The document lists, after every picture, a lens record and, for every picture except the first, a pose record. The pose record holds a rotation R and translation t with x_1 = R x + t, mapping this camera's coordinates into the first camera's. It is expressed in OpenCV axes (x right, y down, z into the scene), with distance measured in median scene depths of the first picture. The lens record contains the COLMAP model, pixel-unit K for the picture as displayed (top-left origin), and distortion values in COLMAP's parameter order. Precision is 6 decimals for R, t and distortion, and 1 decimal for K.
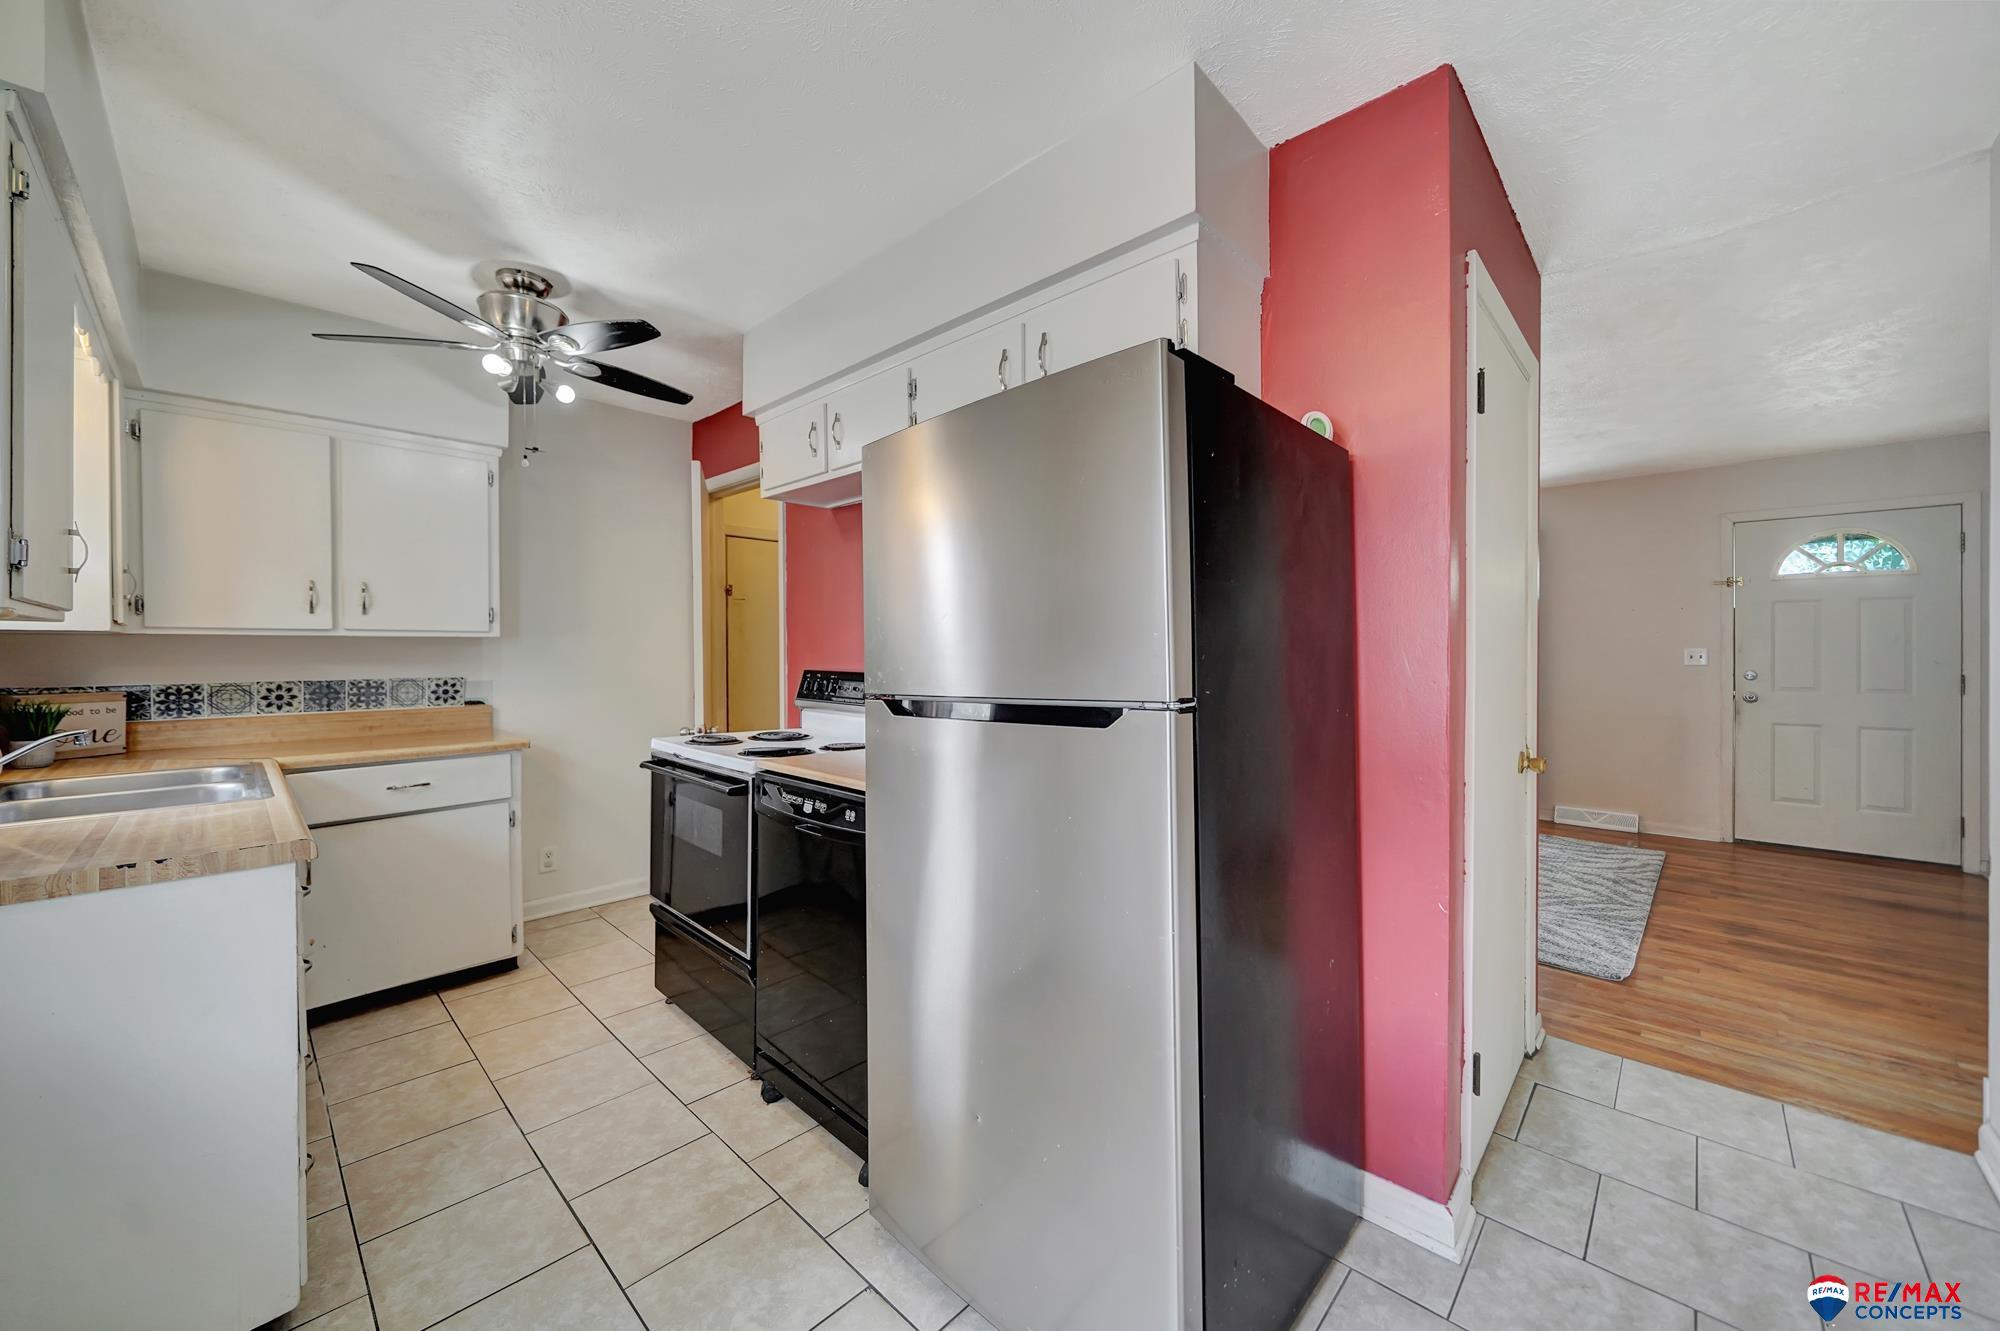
lens RADIAL K [[730.6, 0, 1000.3], [0, 730.6, 651.9], [0, 0, 1]] dist [0.000004, -0.000070]
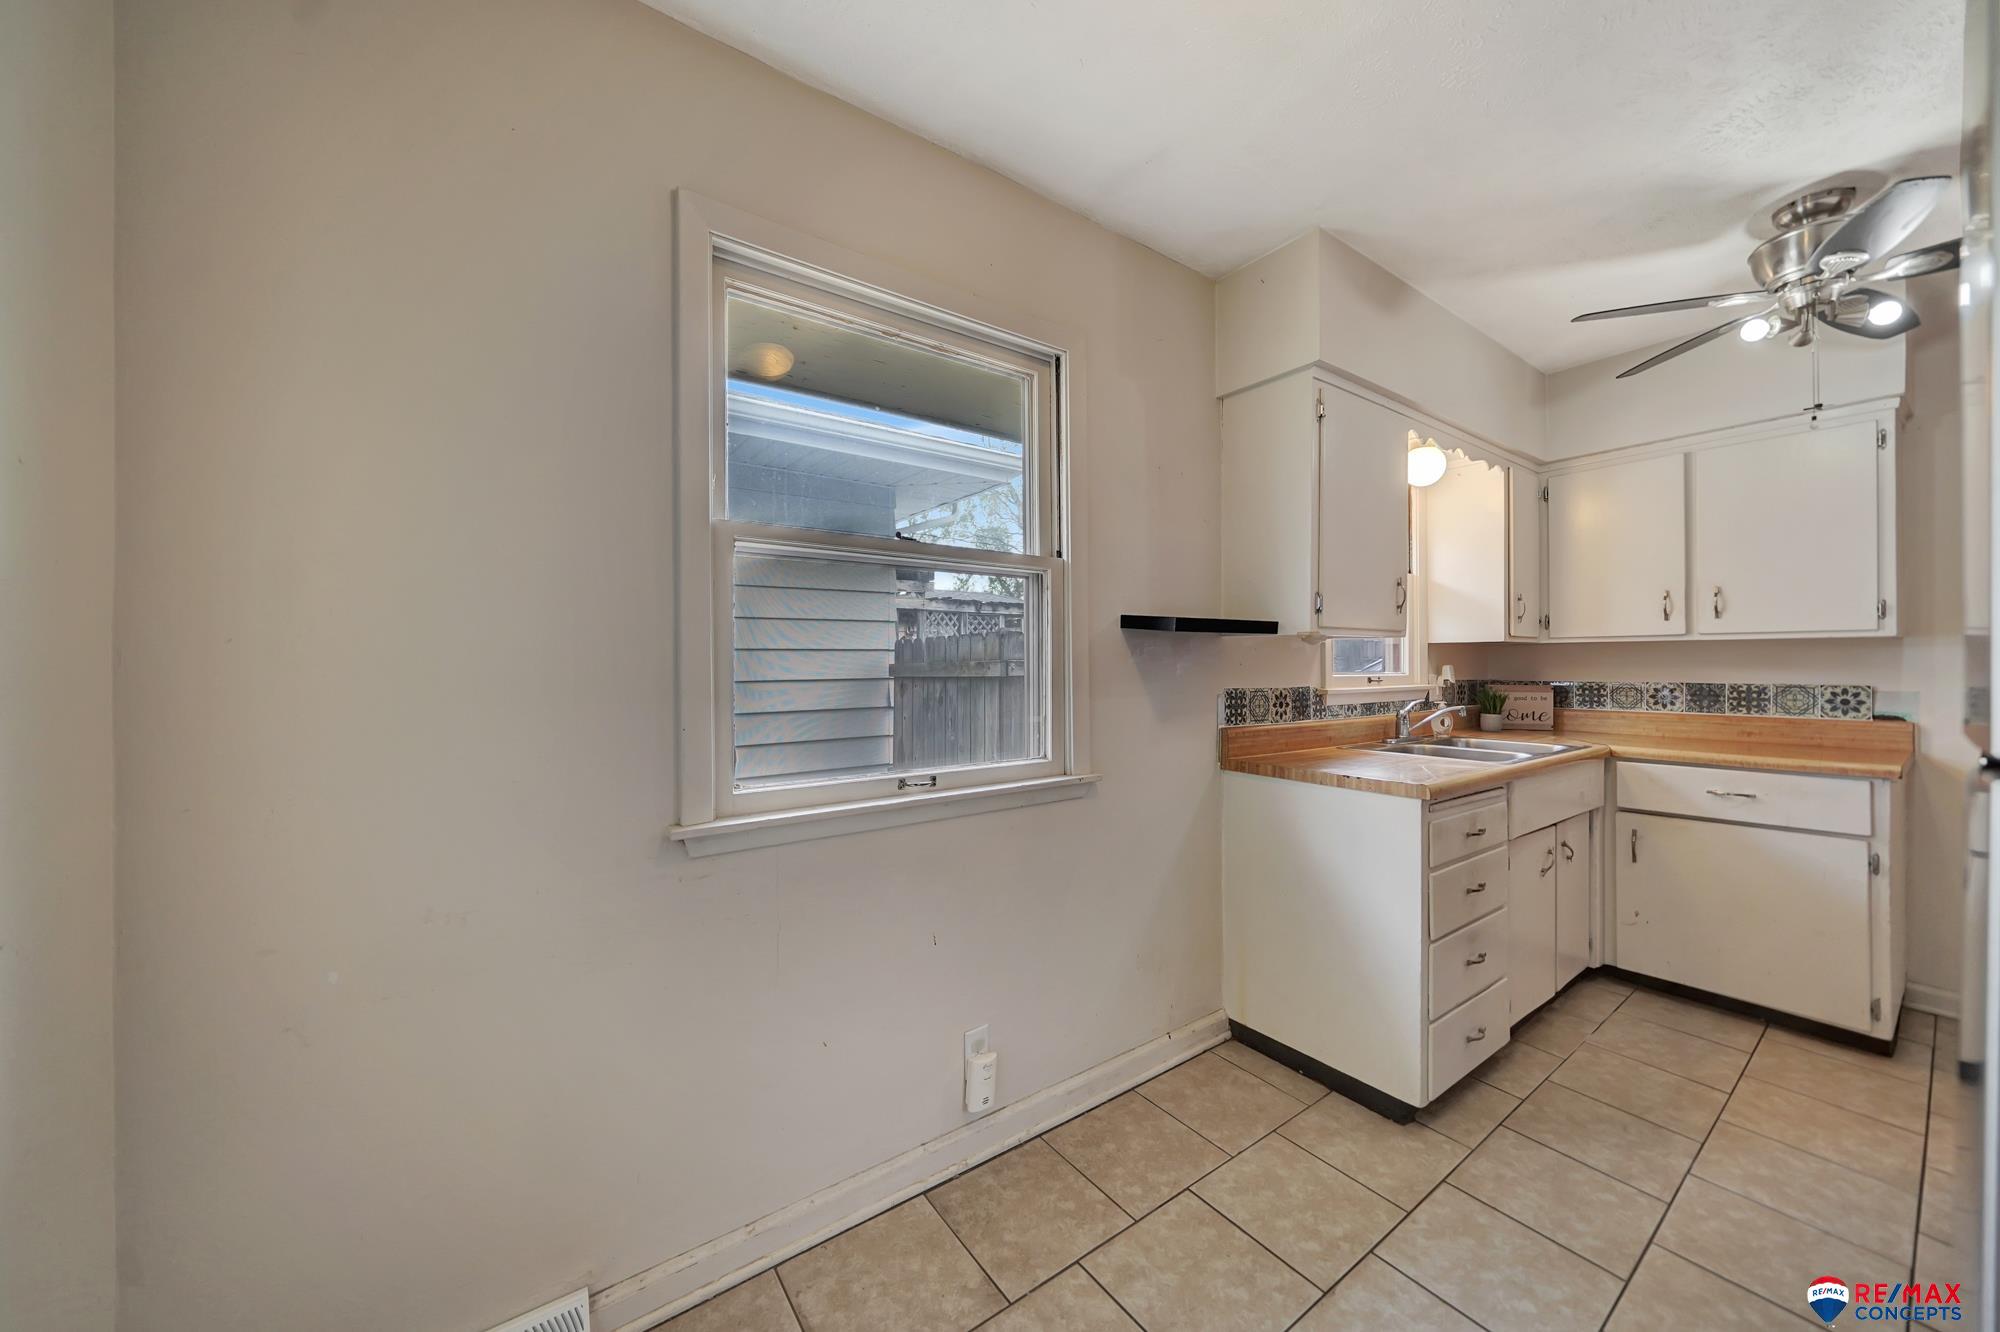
lens RADIAL K [[718.4, 0, 1019.9], [0, 718.4, 665.8], [0, 0, 1]] dist [-0.001596, -0.000077]
pose [[-0.166764, 0.006600, -0.985975, 0.274055], [0.000941, 0.999978, 0.006535, 0.006964], [0.985996, 0.000162, -0.166767, 0.224356]]
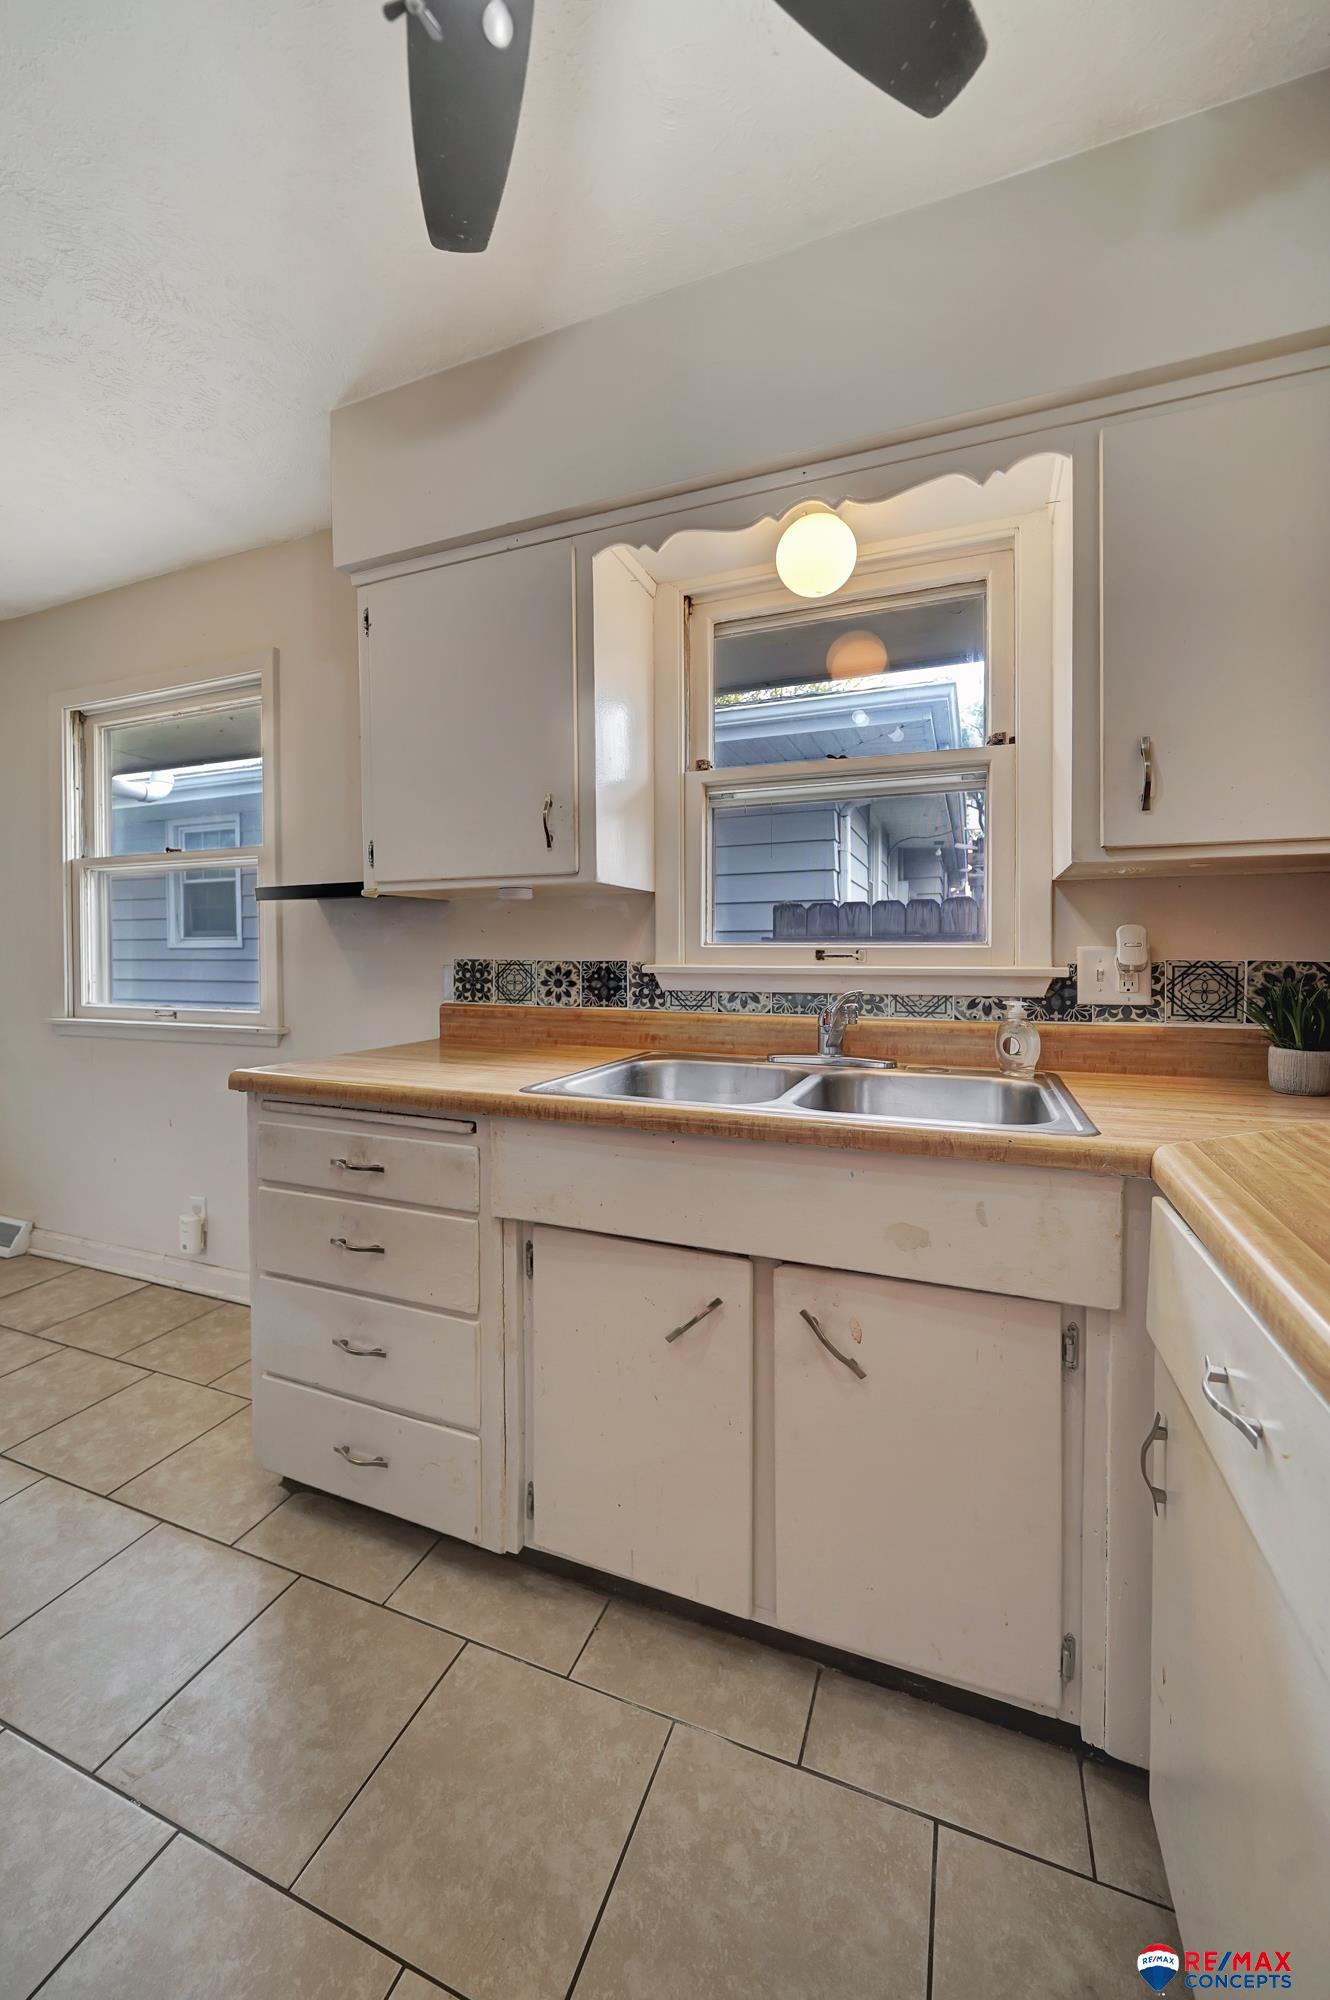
lens RADIAL K [[701.7, 0, 669.0], [0, 701.7, 967.1], [0, 0, 1]] dist [-0.001353, -0.000089]
pose [[-0.913961, 0.012928, -0.405596, -0.552410], [0.004644, 0.999760, 0.021401, 0.034837], [0.405776, 0.017676, -0.913802, 1.125076]]
